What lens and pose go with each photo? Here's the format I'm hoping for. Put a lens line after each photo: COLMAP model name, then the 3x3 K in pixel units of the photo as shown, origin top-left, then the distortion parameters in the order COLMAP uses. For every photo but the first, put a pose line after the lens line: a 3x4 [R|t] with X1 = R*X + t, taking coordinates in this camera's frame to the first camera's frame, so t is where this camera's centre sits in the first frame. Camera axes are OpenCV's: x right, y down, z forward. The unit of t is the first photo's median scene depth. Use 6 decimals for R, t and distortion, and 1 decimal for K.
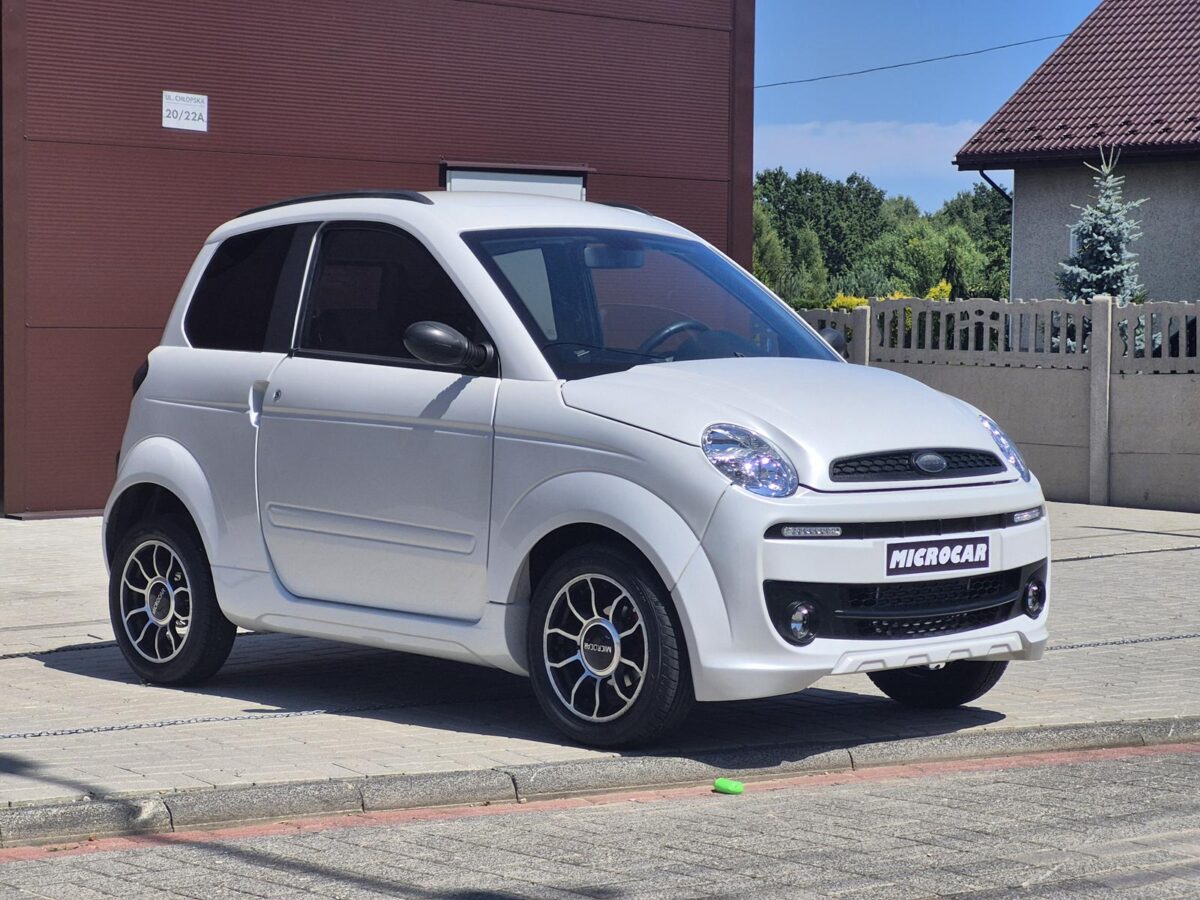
lens RADIAL K [[2598.5, 0, 519.2], [0, 2598.5, 444.2], [0, 0, 1]] dist [0.056761, 0.447233]
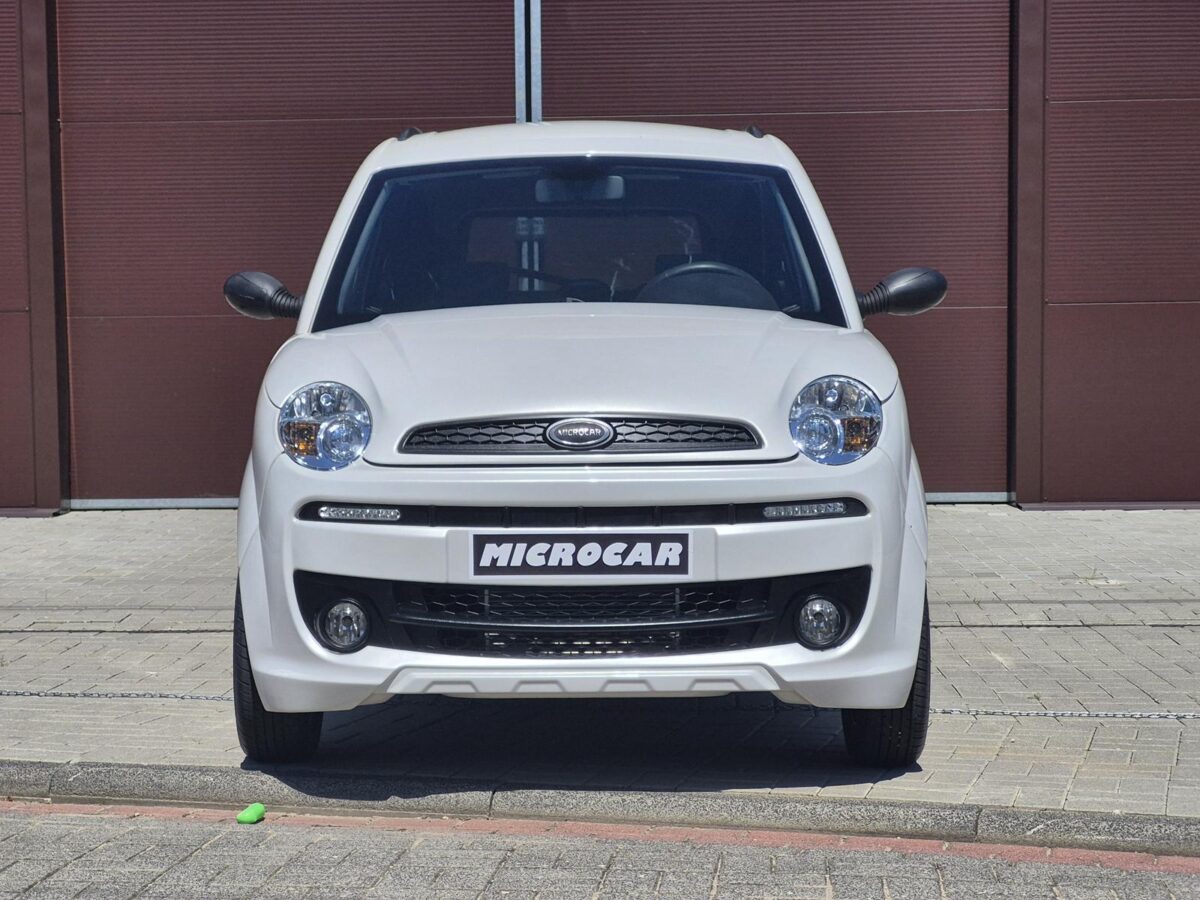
lens RADIAL K [[2624.0, 0, 573.4], [0, 2624.0, 449.1], [0, 0, 1]] dist [0.022581, 0.766136]
pose [[0.719794, 0.018398, -0.693943, 0.686799], [-0.017119, 0.999815, 0.008751, 0.004849], [0.693976, 0.005581, 0.719976, 0.432614]]
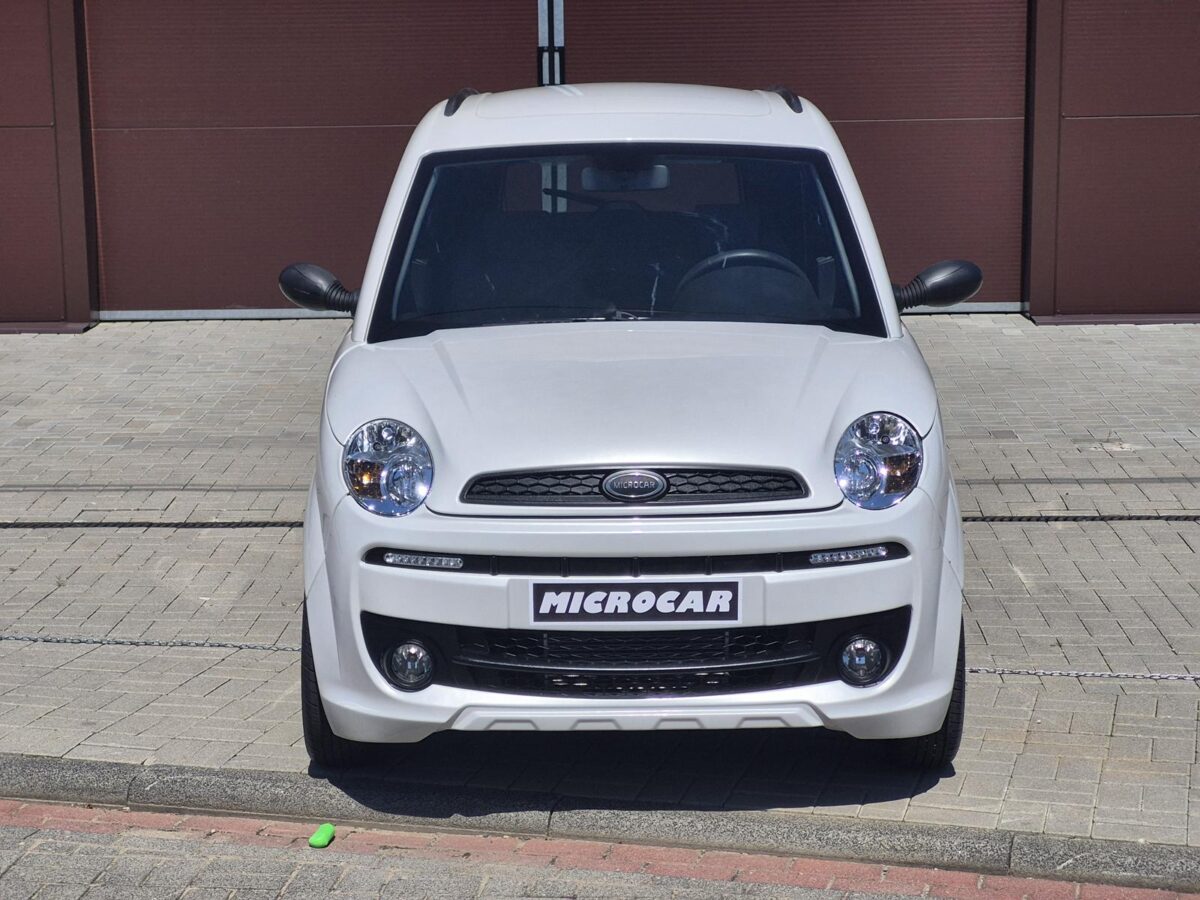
lens RADIAL K [[2620.3, 0, 596.9], [0, 2620.3, 388.5], [0, 0, 1]] dist [0.030516, 0.630033]
pose [[0.726435, 0.093606, -0.680831, 0.688628], [-0.016285, 0.992747, 0.119115, -0.117540], [0.687043, -0.075442, 0.722690, 0.403054]]
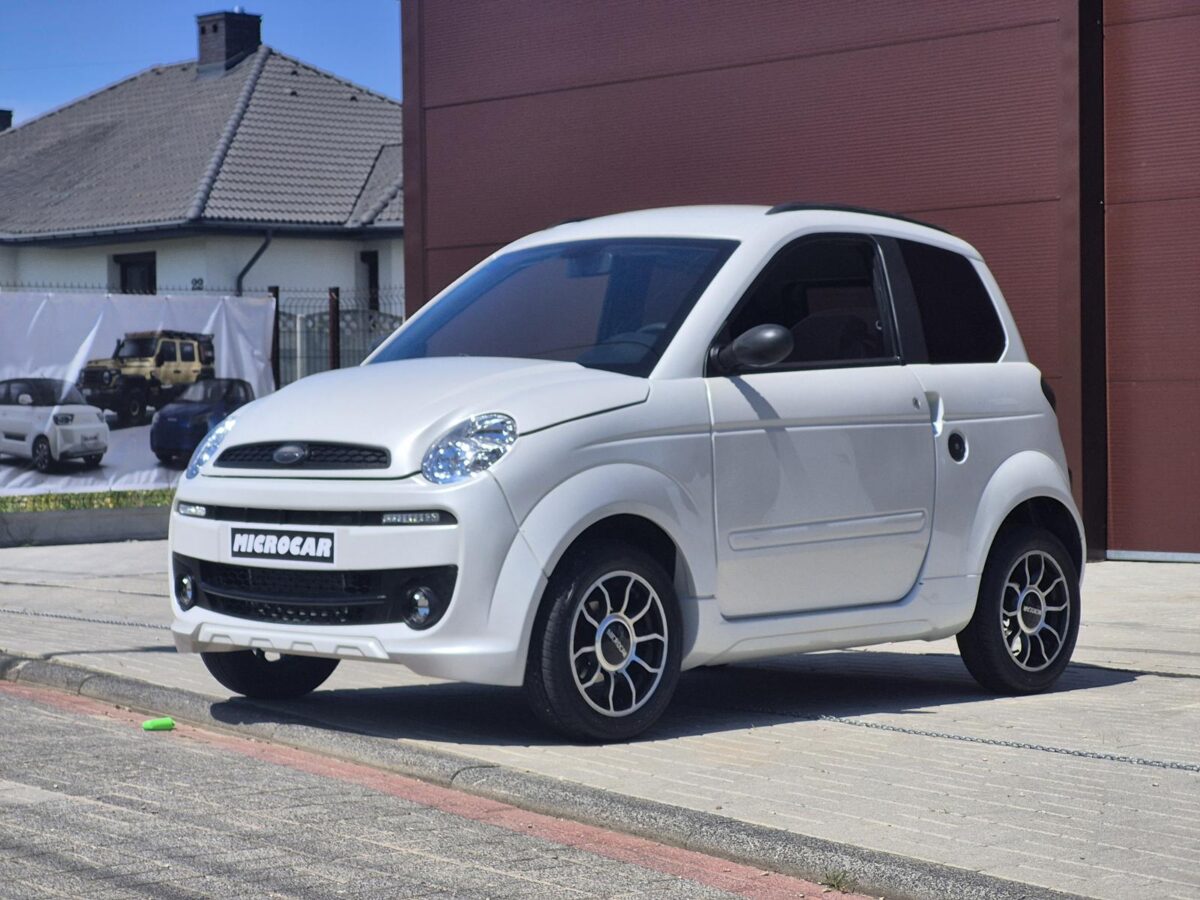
lens RADIAL K [[2650.9, 0, 598.5], [0, 2650.9, 430.2], [0, 0, 1]] dist [0.121260, 0.550220]
pose [[0.051099, -0.002060, -0.998691, 1.194936], [-0.043812, 0.999031, -0.004303, -0.003385], [0.997732, 0.043975, 0.050959, 1.052669]]
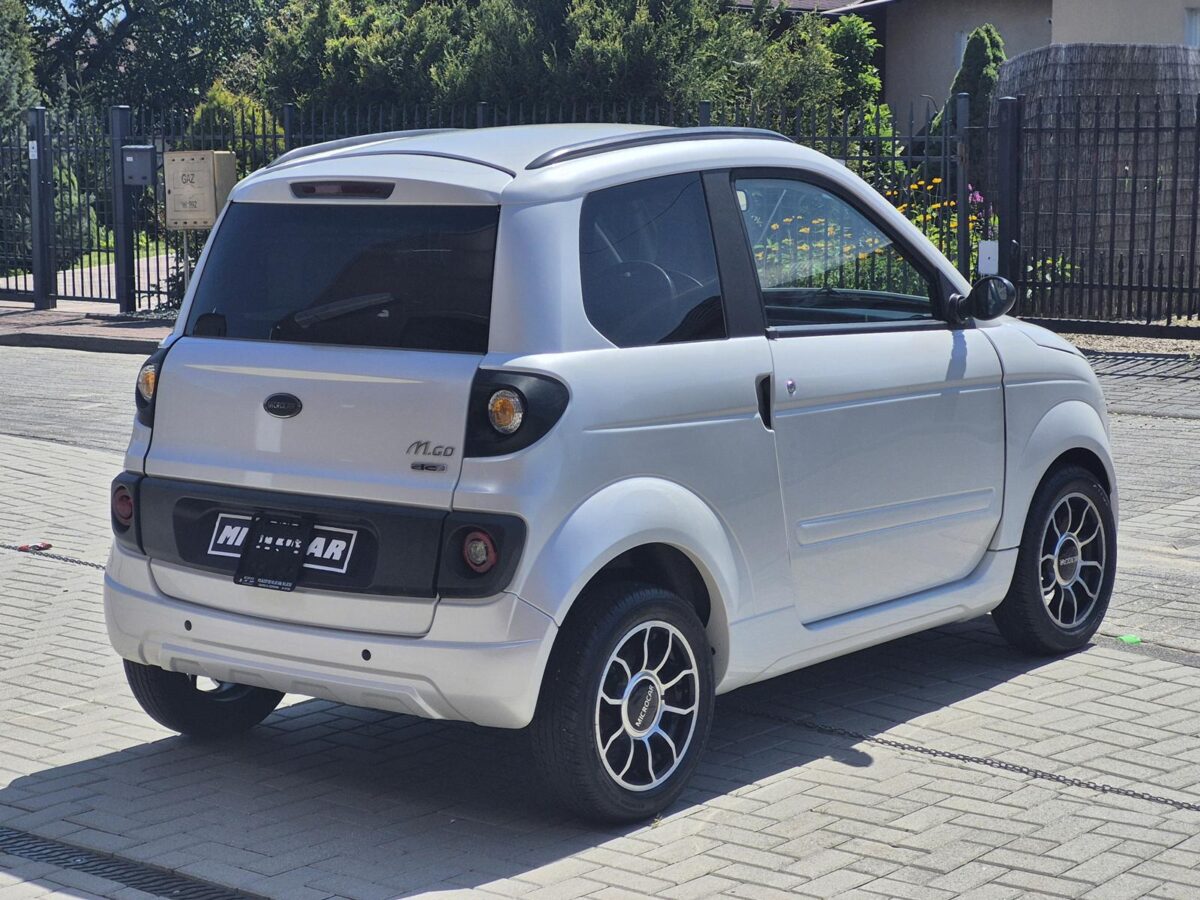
lens RADIAL K [[2474.8, 0, 586.6], [0, 2474.8, 453.4], [0, 0, 1]] dist [0.043310, 0.332193]
pose [[-0.138646, -0.135065, 0.981089, -0.933423], [0.056423, 0.987970, 0.143986, -0.124698], [-0.988733, 0.075319, -0.129357, 1.291740]]
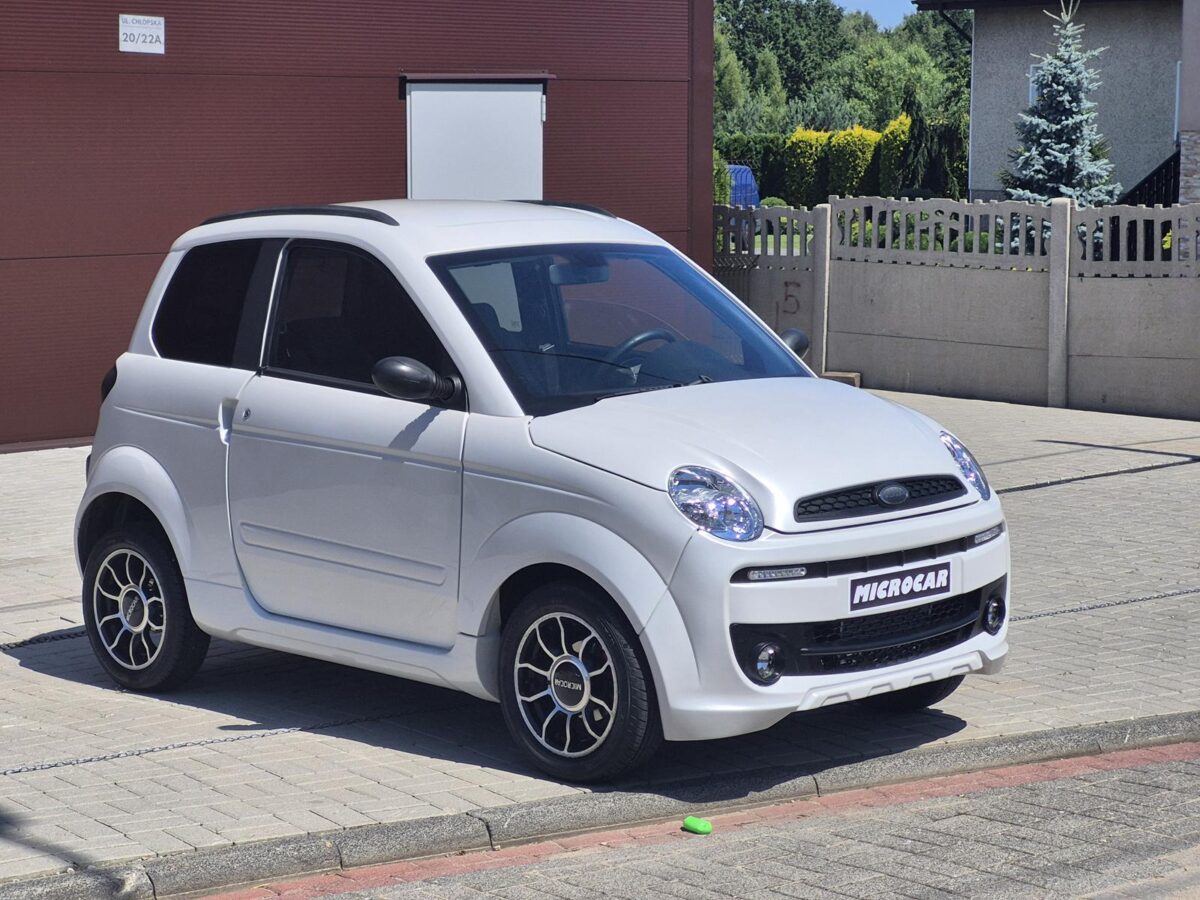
lens RADIAL K [[2598.5, 0, 519.2], [0, 2598.5, 444.2], [0, 0, 1]] dist [0.056761, 0.447233]
pose [[0.999793, -0.014101, 0.014652, -0.002389], [0.013040, 0.997449, 0.070179, -0.084643], [-0.015604, -0.069974, 0.997427, -0.009515]]
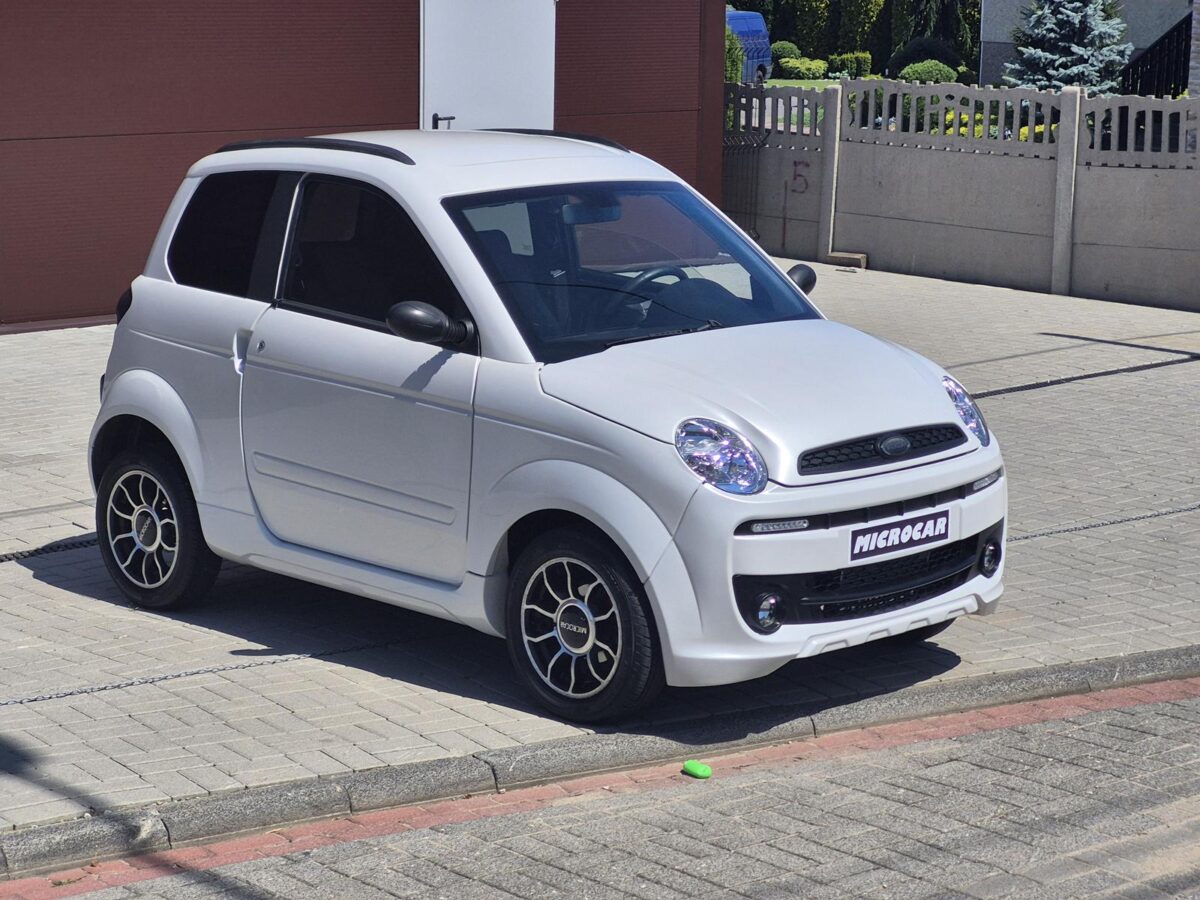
lens RADIAL K [[2599.4, 0, 561.9], [0, 2599.4, 446.1], [0, 0, 1]] dist [-0.011077, 1.306823]
pose [[0.999578, 0.000088, 0.029051, -0.004567], [-0.004043, 0.990683, 0.136126, -0.131381], [-0.028768, -0.136186, 0.990265, -0.021372]]
